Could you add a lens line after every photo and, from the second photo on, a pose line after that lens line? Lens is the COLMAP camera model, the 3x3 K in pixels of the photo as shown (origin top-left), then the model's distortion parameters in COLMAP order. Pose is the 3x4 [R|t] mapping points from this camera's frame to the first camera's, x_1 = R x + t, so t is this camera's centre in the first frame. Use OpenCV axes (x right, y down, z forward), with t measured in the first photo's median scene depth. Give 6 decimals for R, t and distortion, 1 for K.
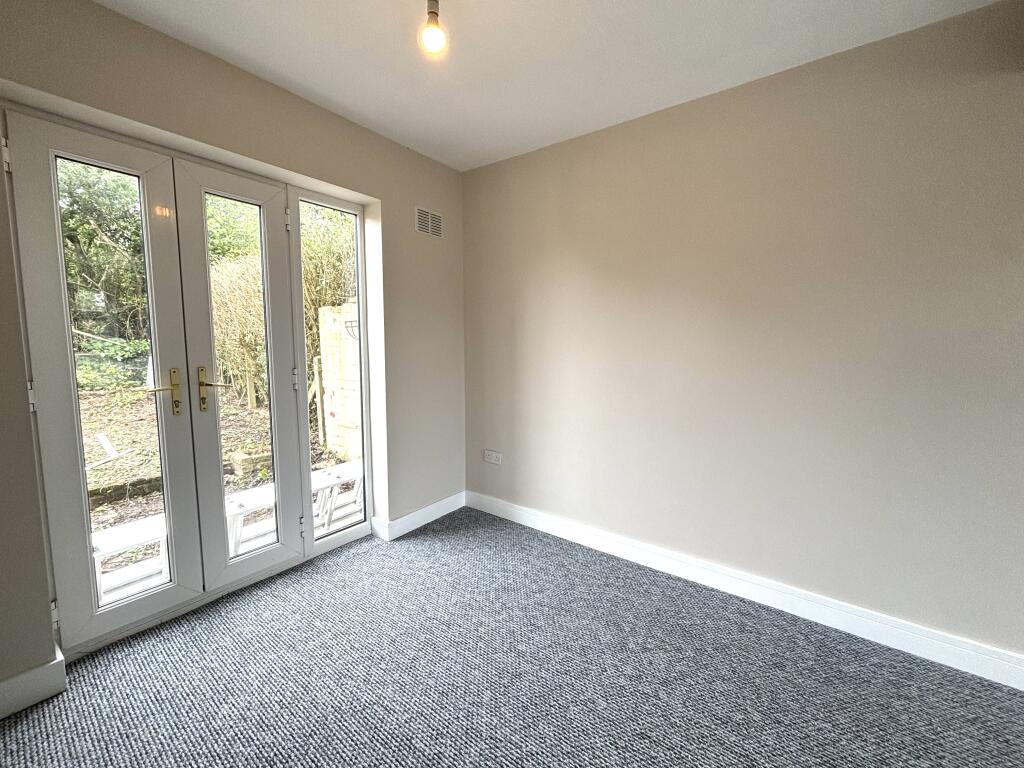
lens RADIAL K [[412.5, 0, 514.0], [0, 412.5, 381.4], [0, 0, 1]] dist [-0.010182, 0.001086]
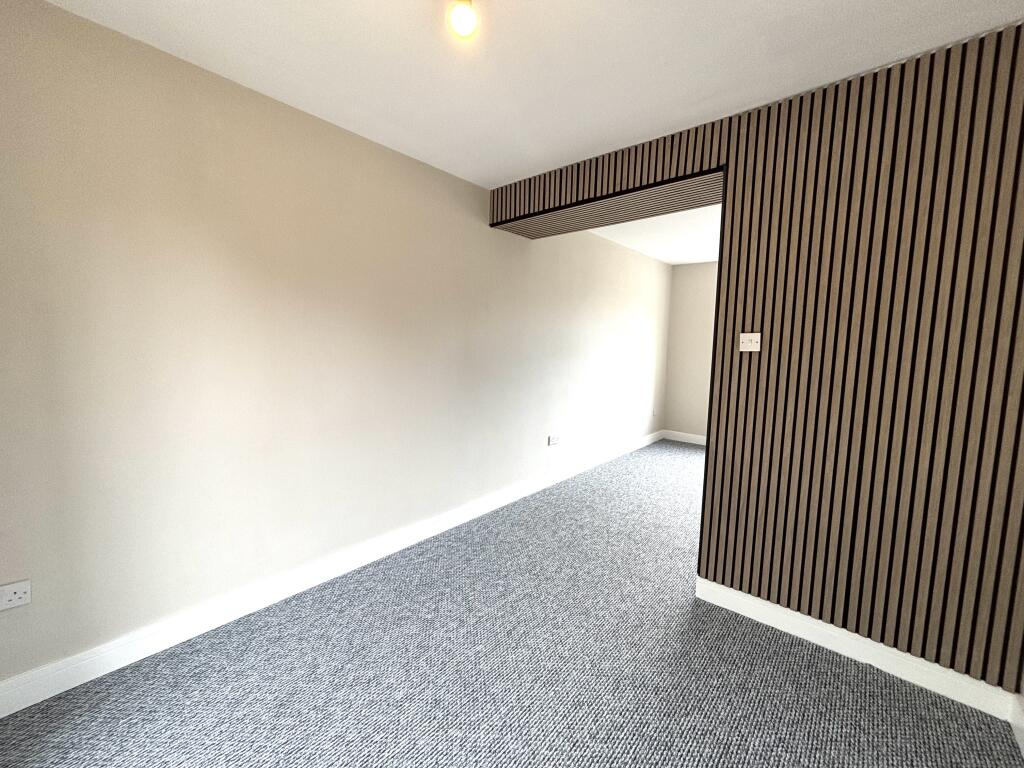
lens RADIAL K [[412.5, 0, 513.8], [0, 412.5, 382.0], [0, 0, 1]] dist [-0.010182, 0.001086]
pose [[0.092541, -0.108344, 0.989797, -0.605379], [0.094496, 0.990531, 0.099589, -0.079890], [-0.991215, 0.084316, 0.101903, 0.467146]]
